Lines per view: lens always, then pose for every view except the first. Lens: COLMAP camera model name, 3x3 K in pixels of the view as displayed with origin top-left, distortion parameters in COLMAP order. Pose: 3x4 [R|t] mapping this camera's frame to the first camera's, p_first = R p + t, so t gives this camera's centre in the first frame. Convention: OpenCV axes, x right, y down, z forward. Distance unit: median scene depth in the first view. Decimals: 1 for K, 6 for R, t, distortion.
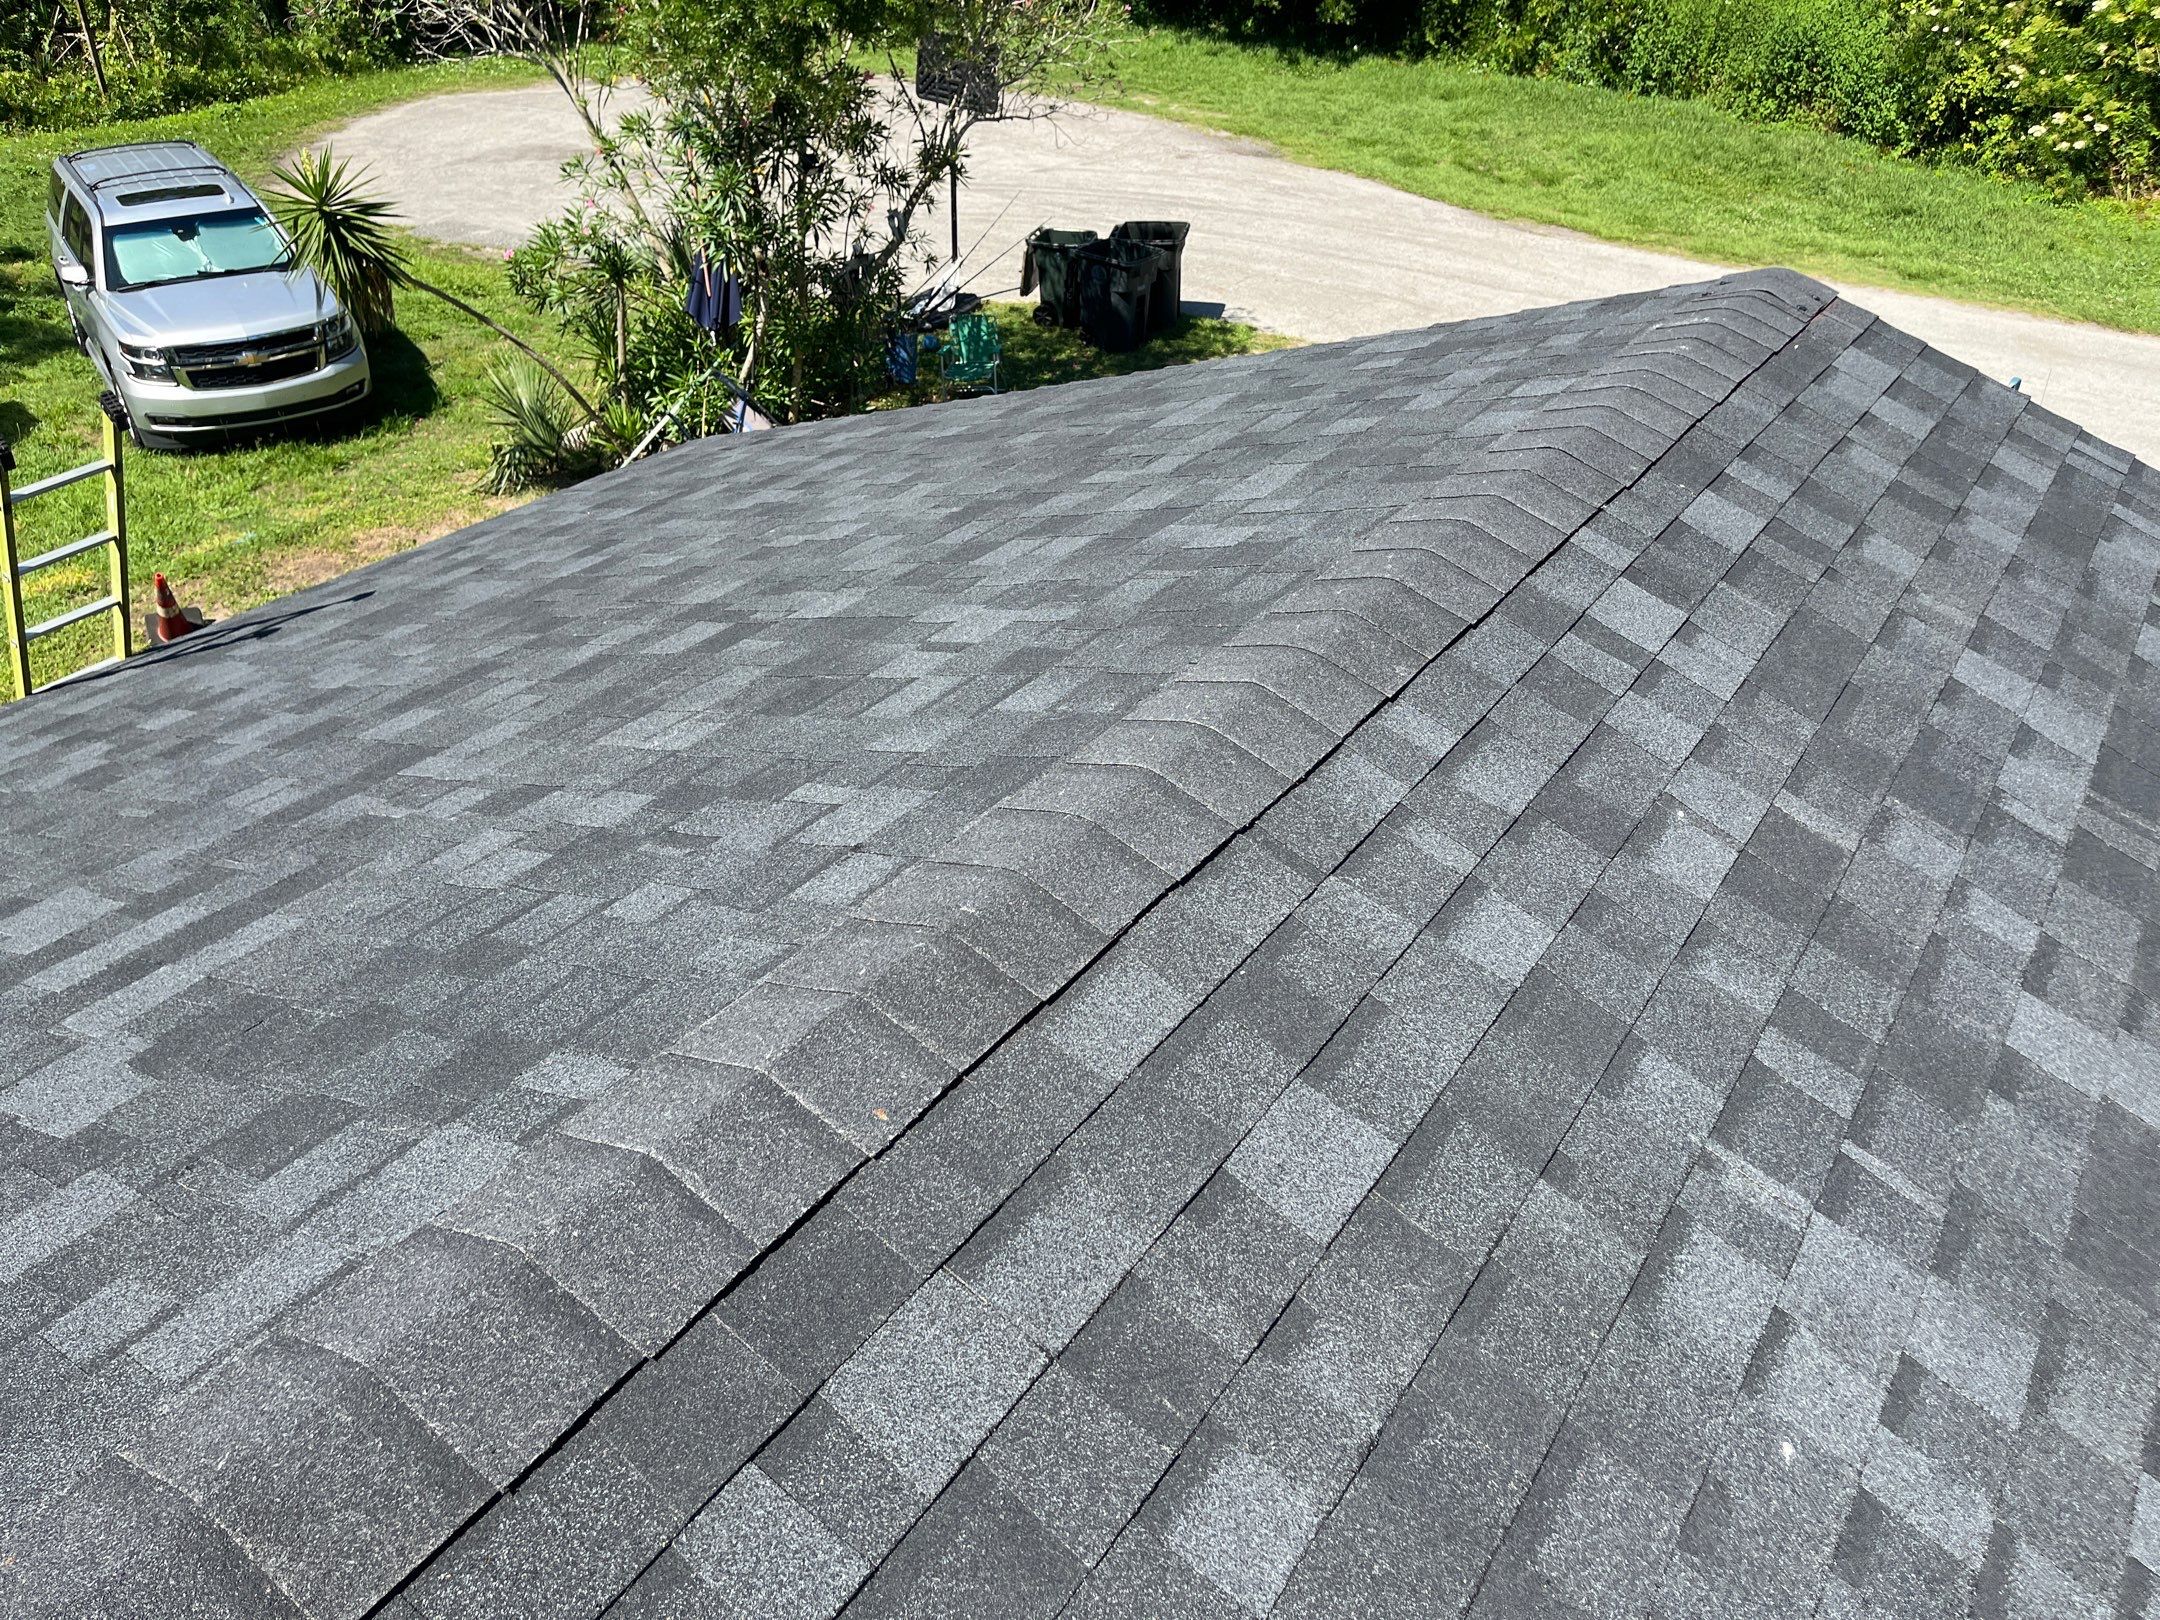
lens RADIAL K [[1540.5, 0, 1080.0], [0, 1540.5, 810.0], [0, 0, 1]] dist [0.046930, -0.059020]
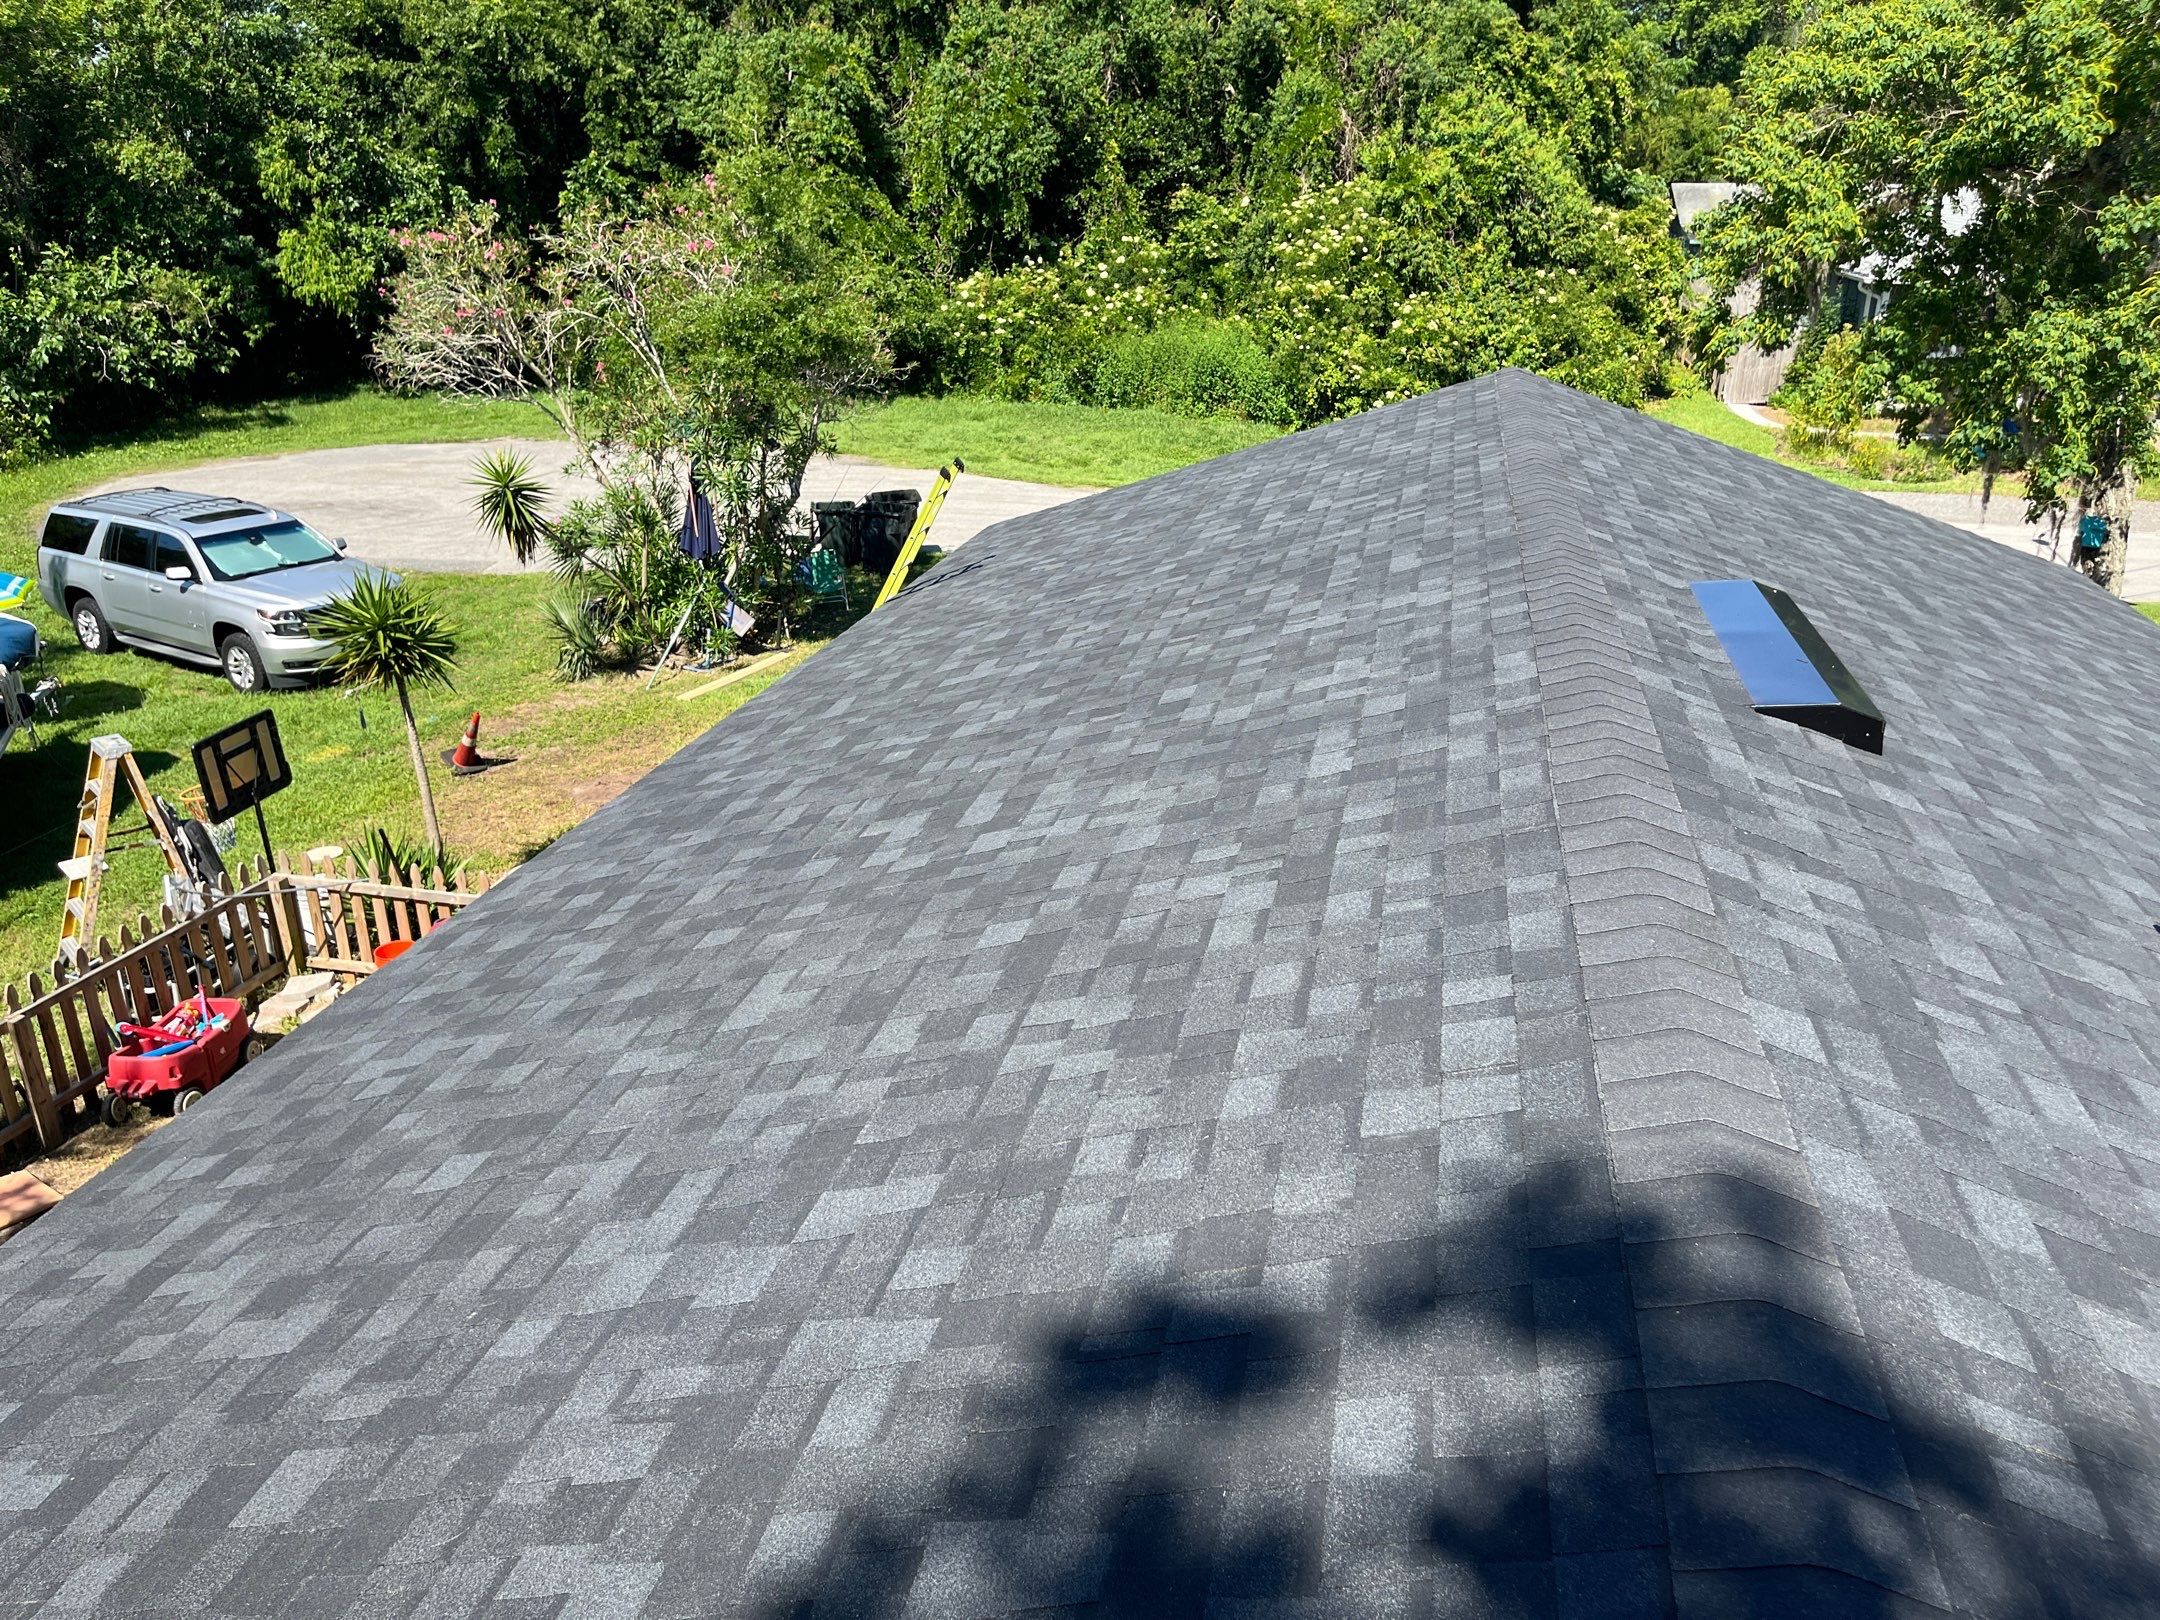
lens RADIAL K [[1540.5, 0, 1080.0], [0, 1540.5, 810.0], [0, 0, 1]] dist [0.046930, -0.059020]
pose [[0.923371, -0.158902, 0.349480, -0.241292], [0.228427, 0.959049, -0.167471, 0.128592], [-0.308557, 0.234468, 0.921855, -0.210887]]
